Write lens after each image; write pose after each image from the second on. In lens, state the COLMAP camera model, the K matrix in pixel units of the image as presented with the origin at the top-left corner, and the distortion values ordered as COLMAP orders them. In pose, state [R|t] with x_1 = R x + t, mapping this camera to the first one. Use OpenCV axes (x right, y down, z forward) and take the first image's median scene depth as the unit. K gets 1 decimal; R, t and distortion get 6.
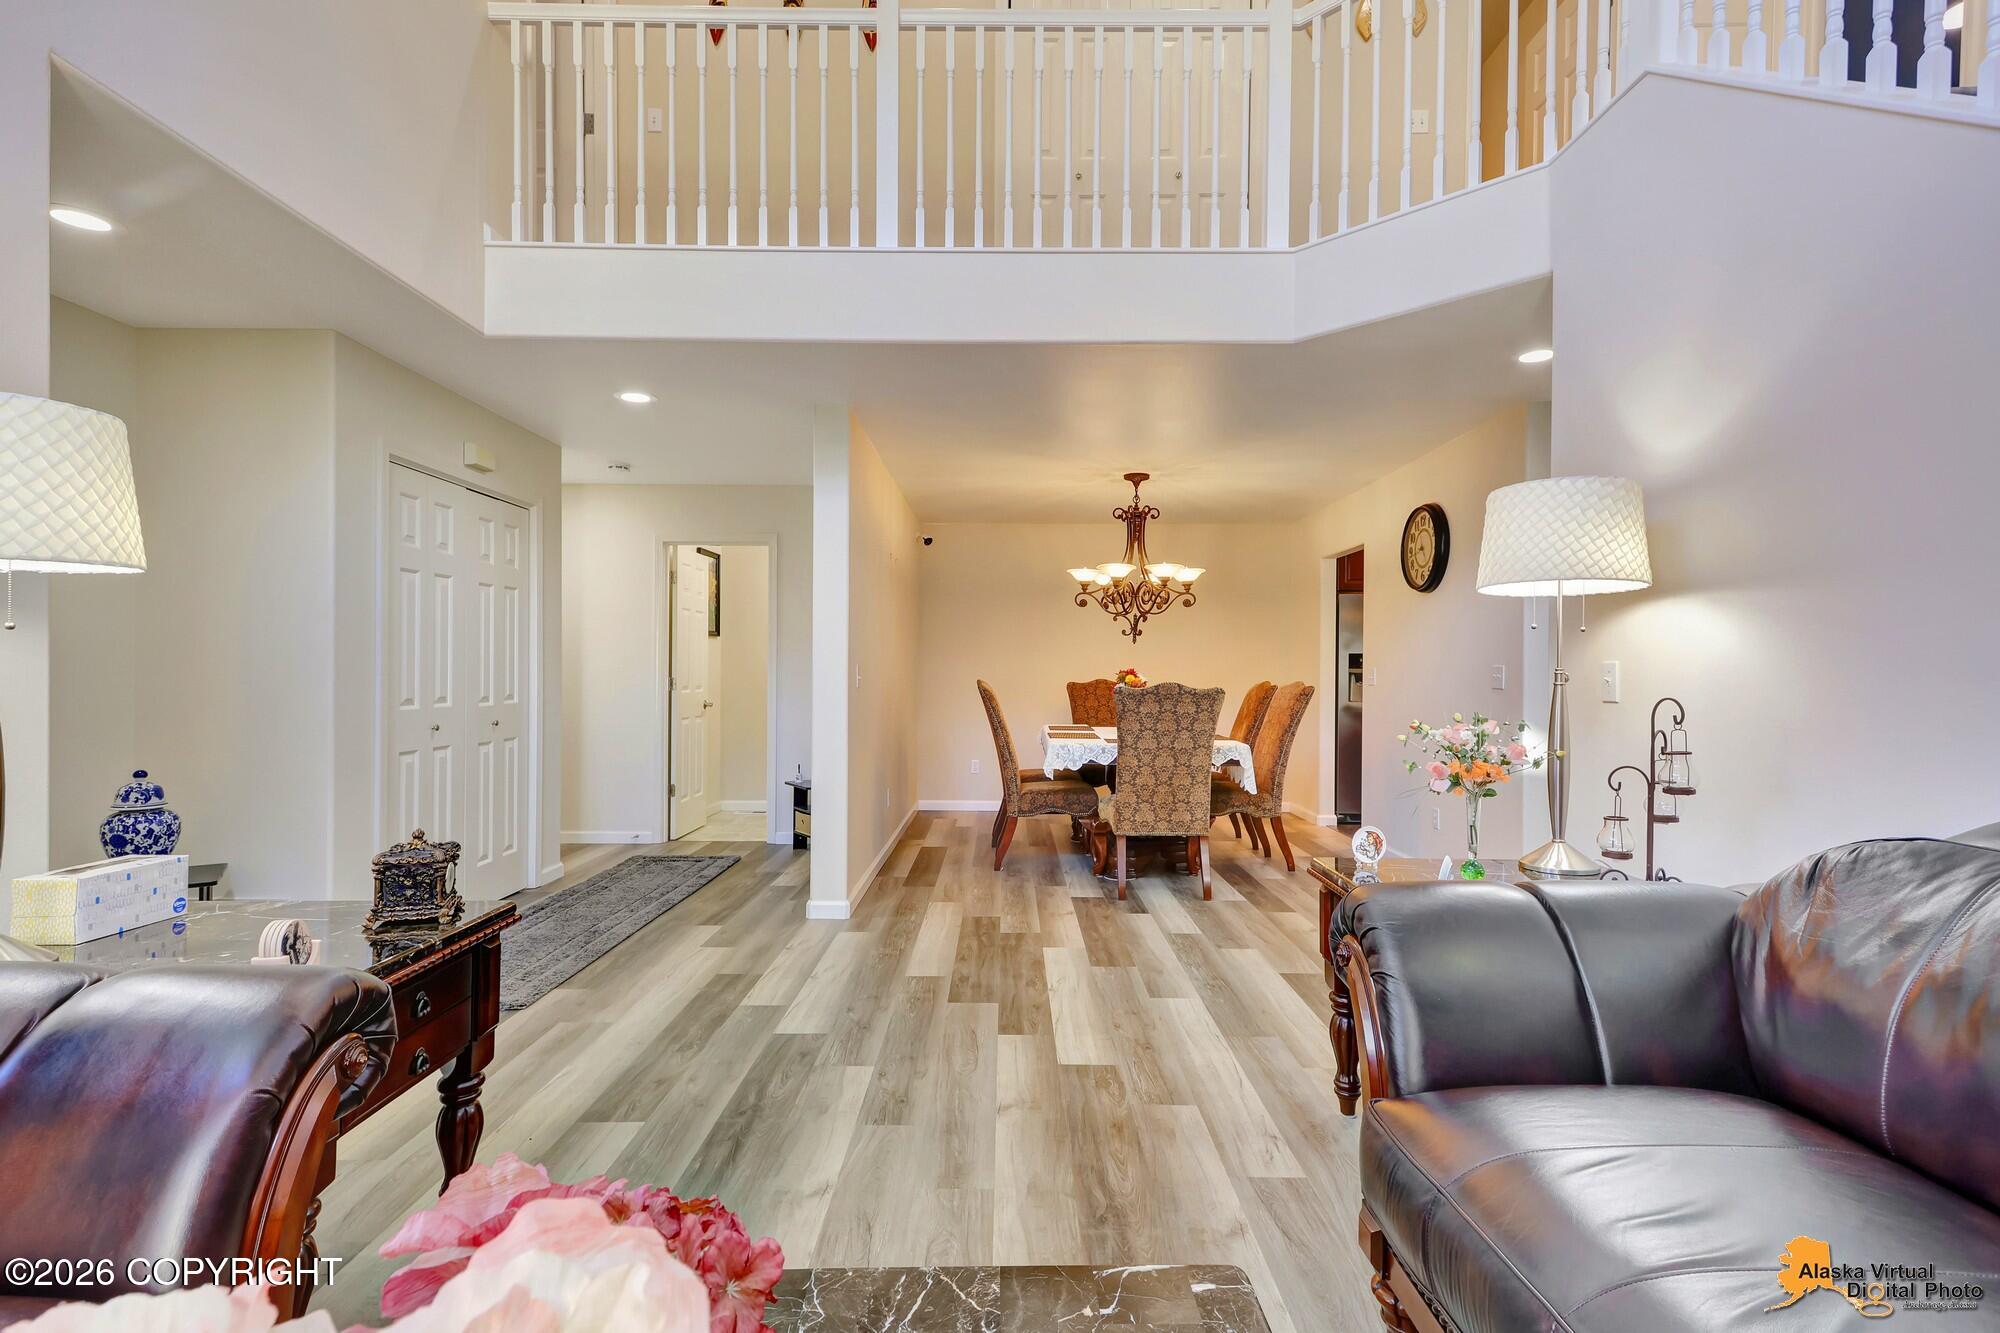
lens RADIAL K [[953.0, 0, 1008.9], [0, 953.0, 663.9], [0, 0, 1]] dist [0.001412, 0.001226]
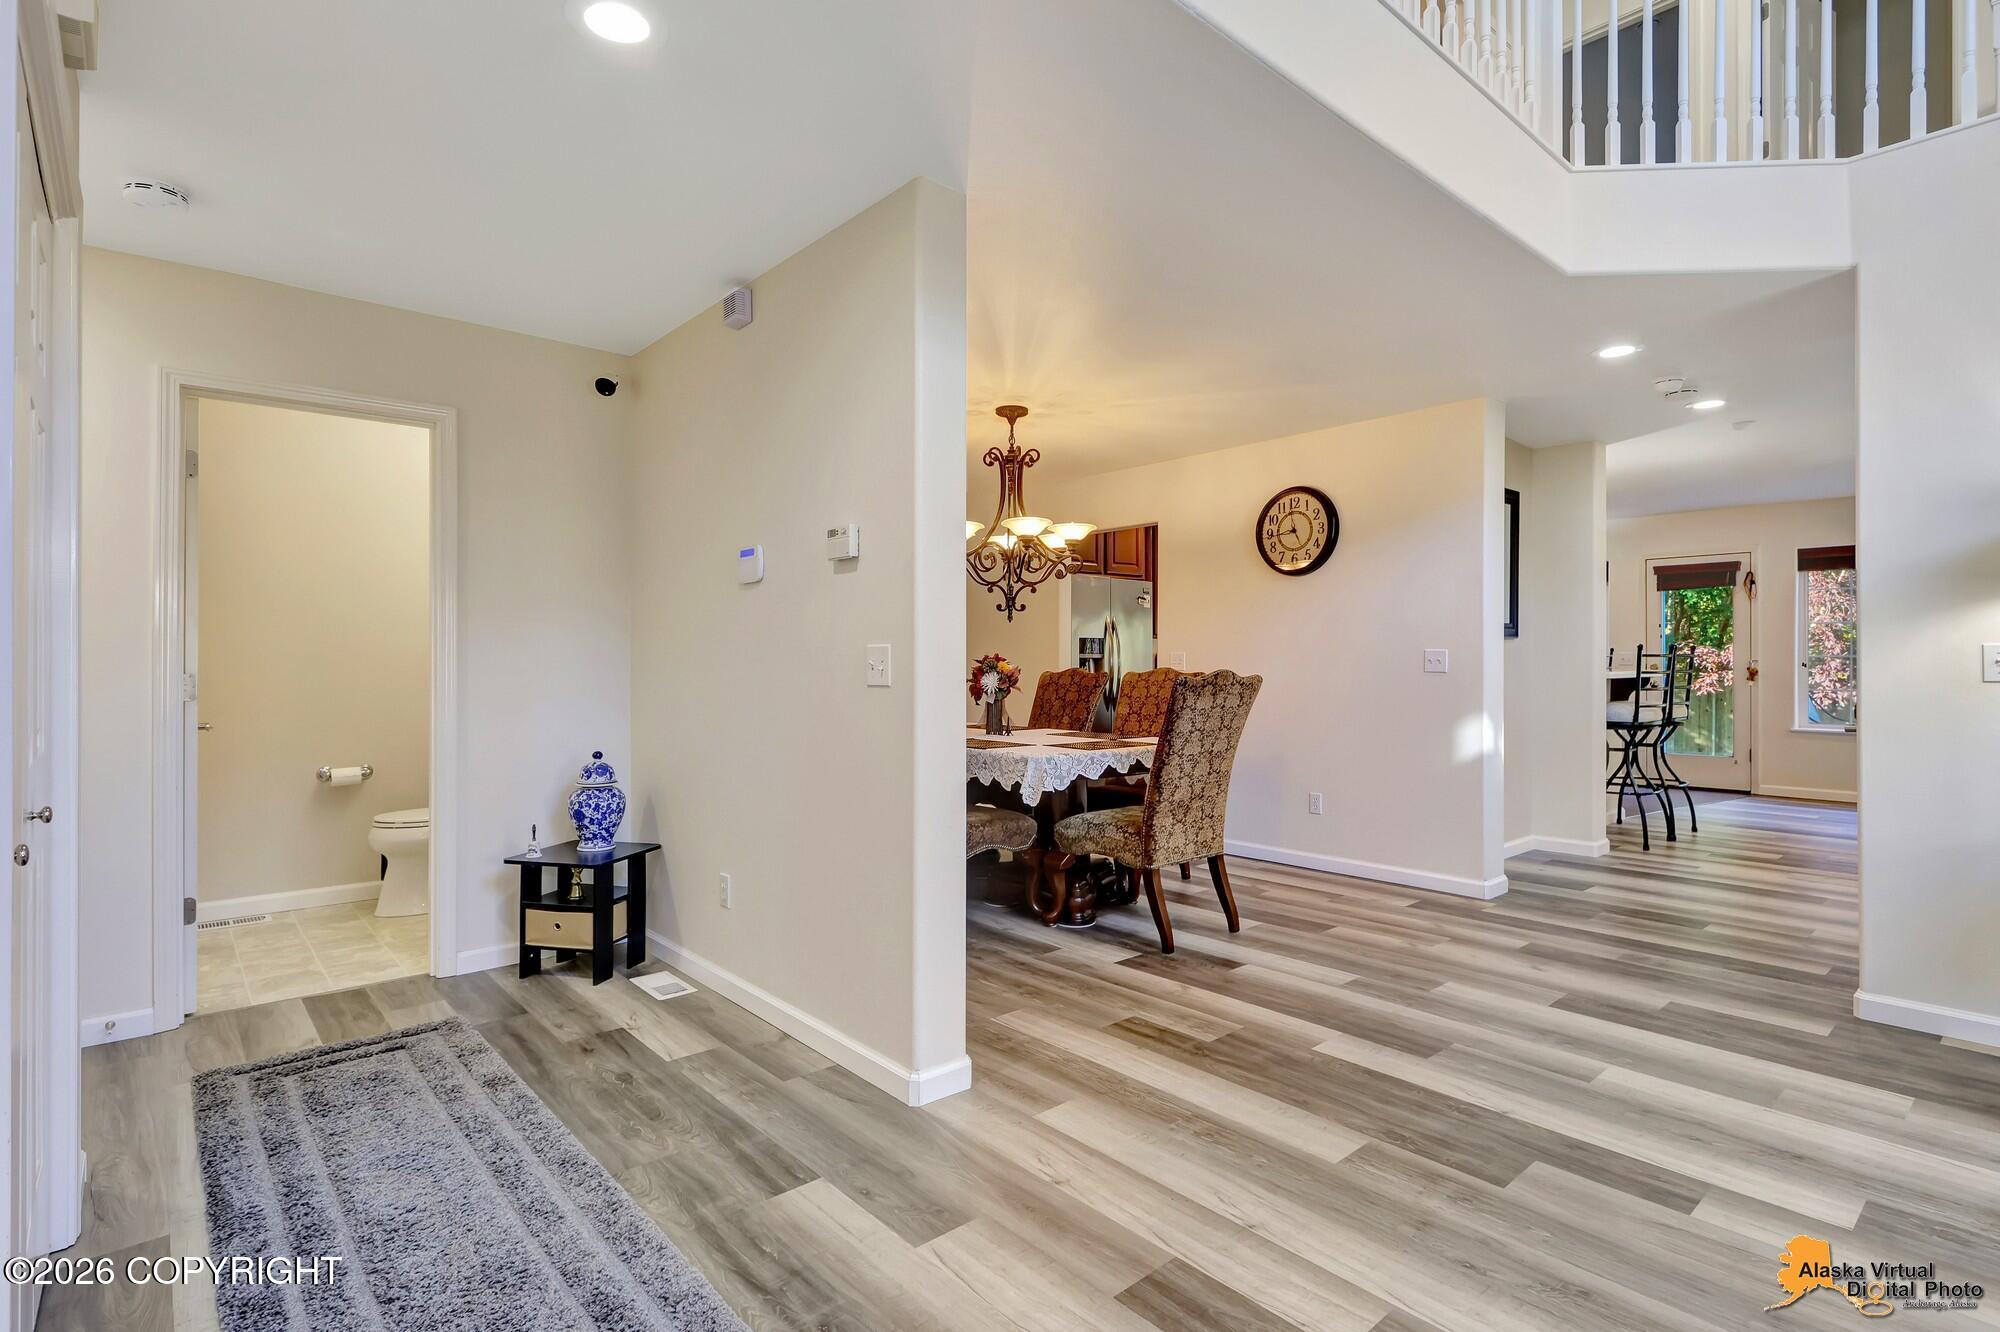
lens RADIAL K [[953.0, 0, 1008.9], [0, 953.0, 663.4], [0, 0, 1]] dist [0.001412, 0.001226]
pose [[0.754732, -0.012738, 0.655910, -0.603829], [-0.002646, 0.999744, 0.022461, -0.006349], [-0.656028, -0.018687, 0.754505, 0.617630]]
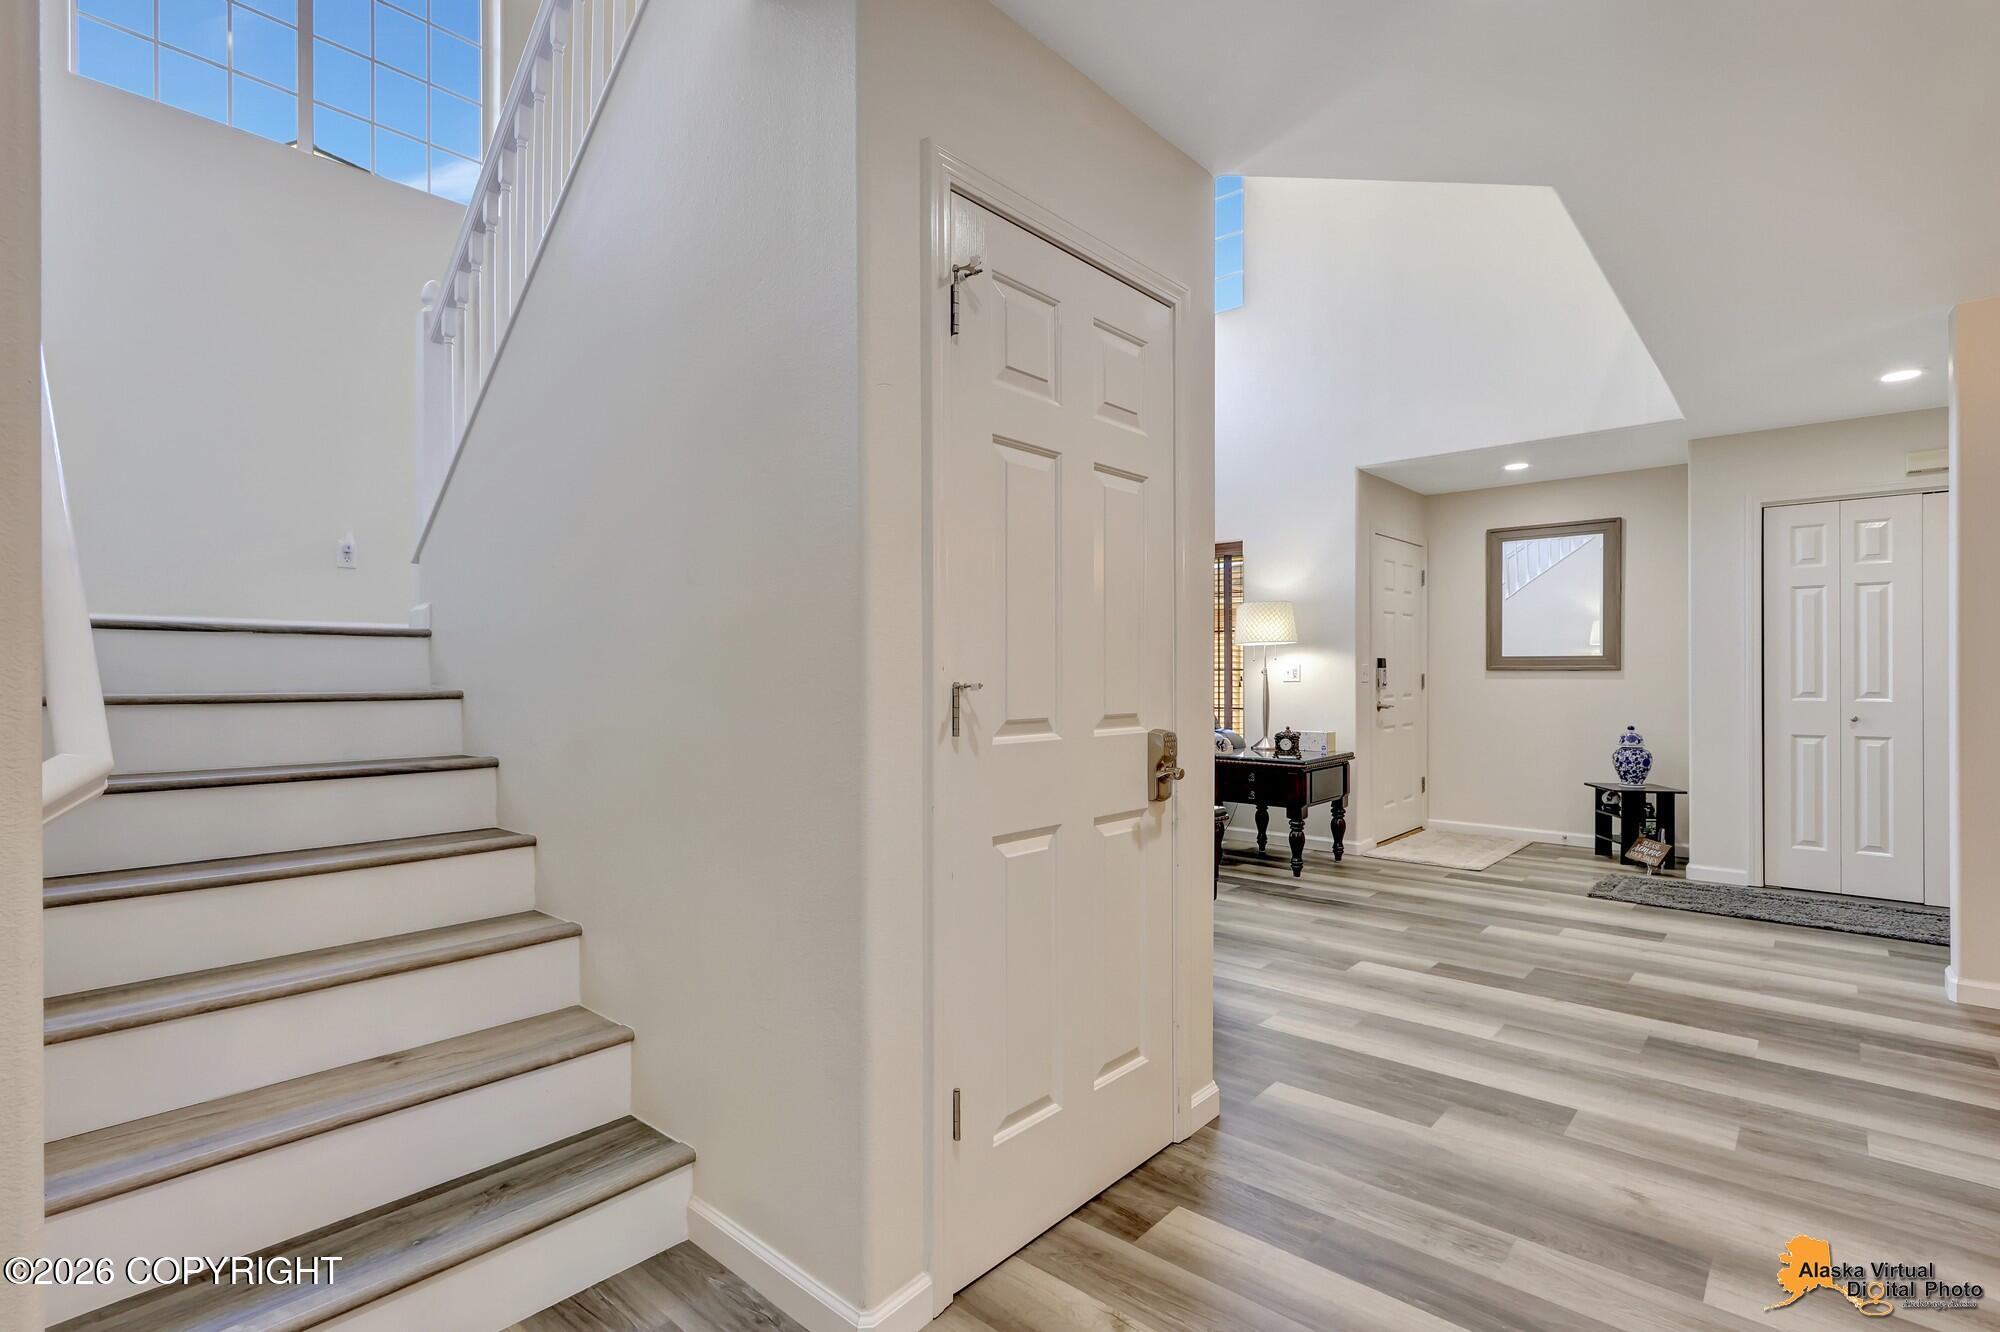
lens RADIAL K [[953.0, 0, 1008.9], [0, 953.0, 663.4], [0, 0, 1]] dist [0.001412, 0.001226]
pose [[-0.647978, -0.009627, -0.761598, 0.980431], [0.010366, 0.999716, -0.021456, 0.016339], [0.761589, -0.021797, -0.647694, 1.047572]]
